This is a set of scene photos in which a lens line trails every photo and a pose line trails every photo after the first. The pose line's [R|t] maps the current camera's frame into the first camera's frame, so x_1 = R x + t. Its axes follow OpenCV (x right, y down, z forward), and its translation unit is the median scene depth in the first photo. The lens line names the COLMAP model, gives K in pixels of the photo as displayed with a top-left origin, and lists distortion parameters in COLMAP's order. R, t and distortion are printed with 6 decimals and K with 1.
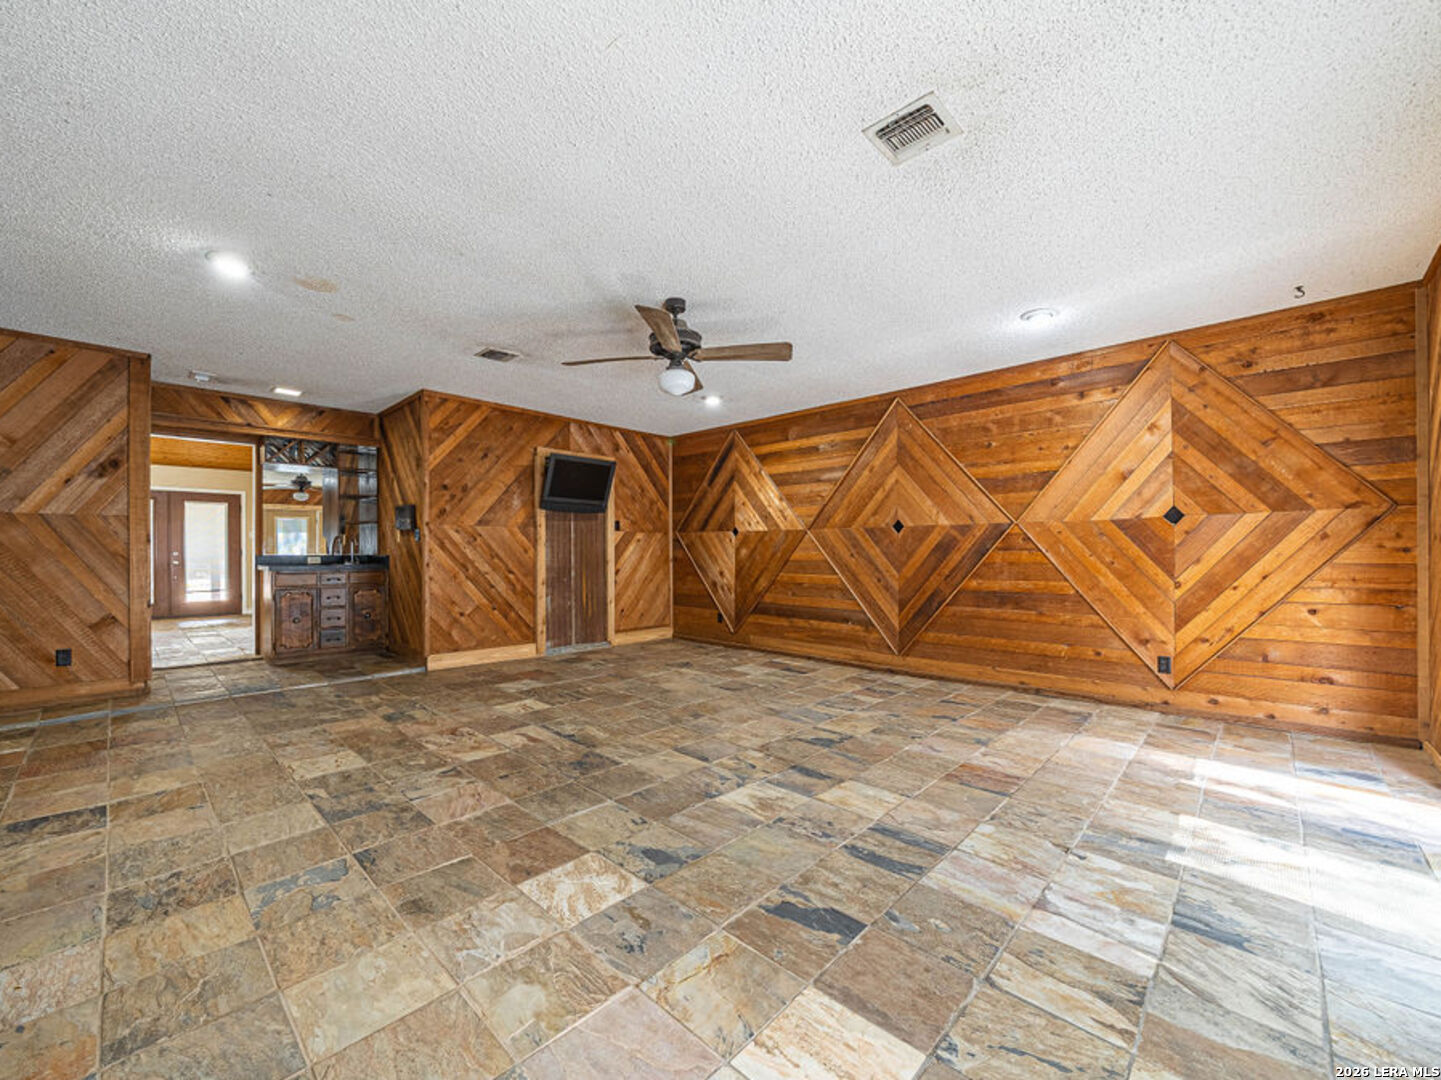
lens RADIAL K [[569.6, 0, 709.9], [0, 569.6, 549.4], [0, 0, 1]] dist [-0.001810, -0.000434]
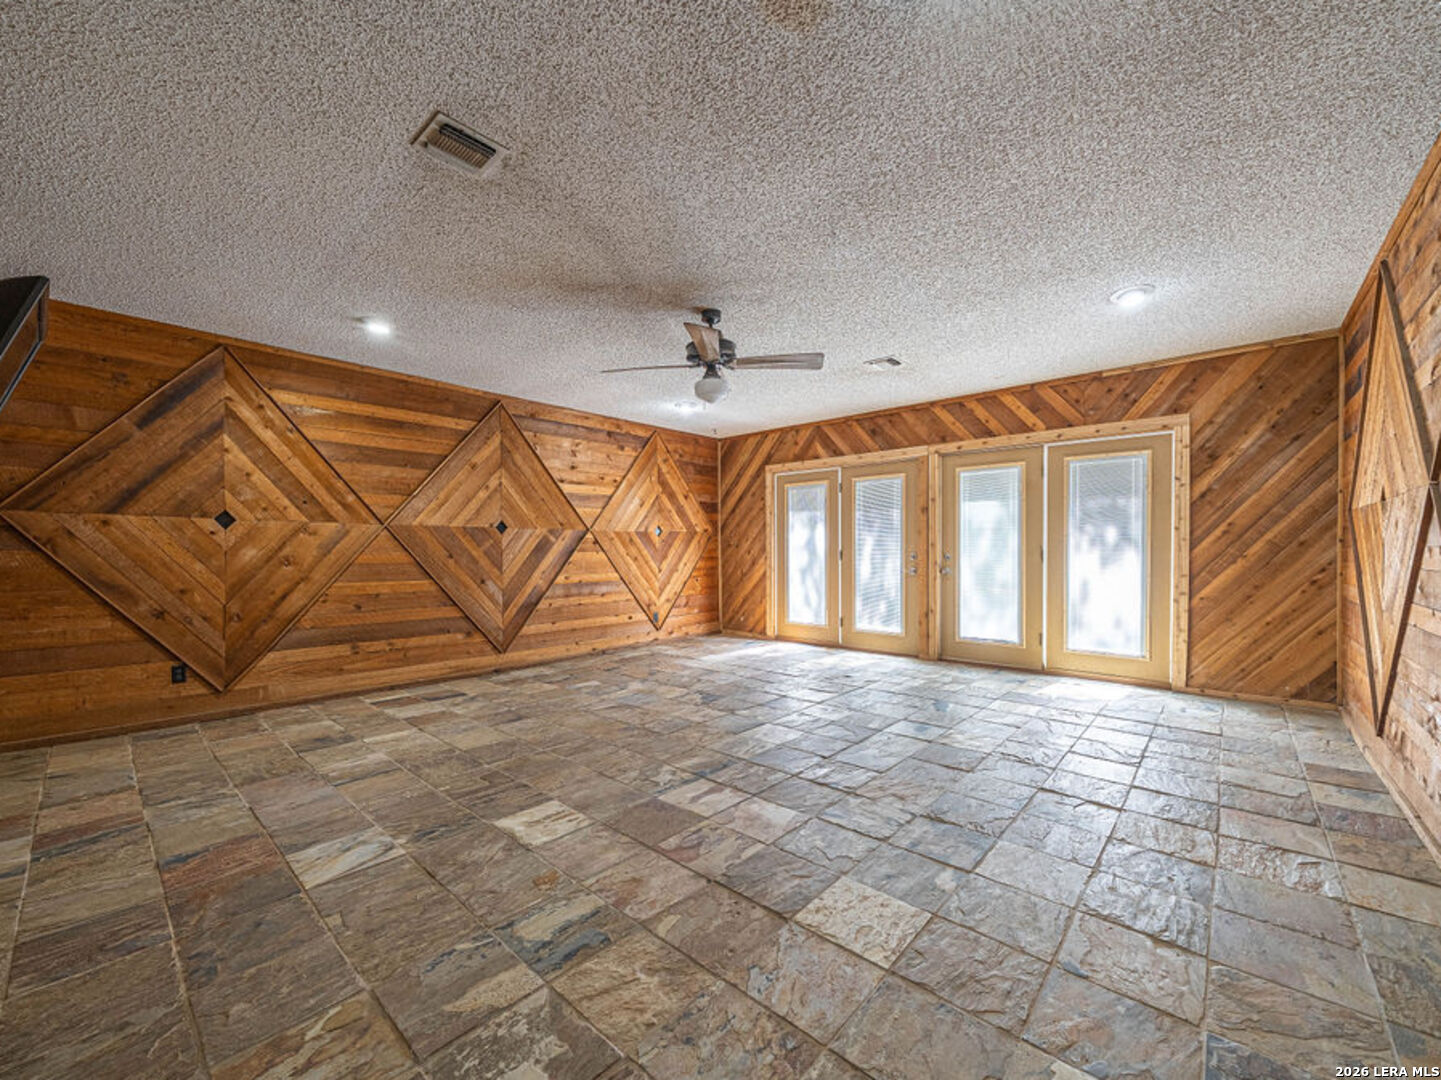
lens RADIAL K [[569.6, 0, 709.5], [0, 569.6, 542.2], [0, 0, 1]] dist [-0.001810, -0.000434]
pose [[-0.020386, 0.019916, 0.999594, -0.888202], [0.001715, 0.999801, -0.019886, 0.008696], [-0.999791, 0.001309, -0.020416, 0.828832]]
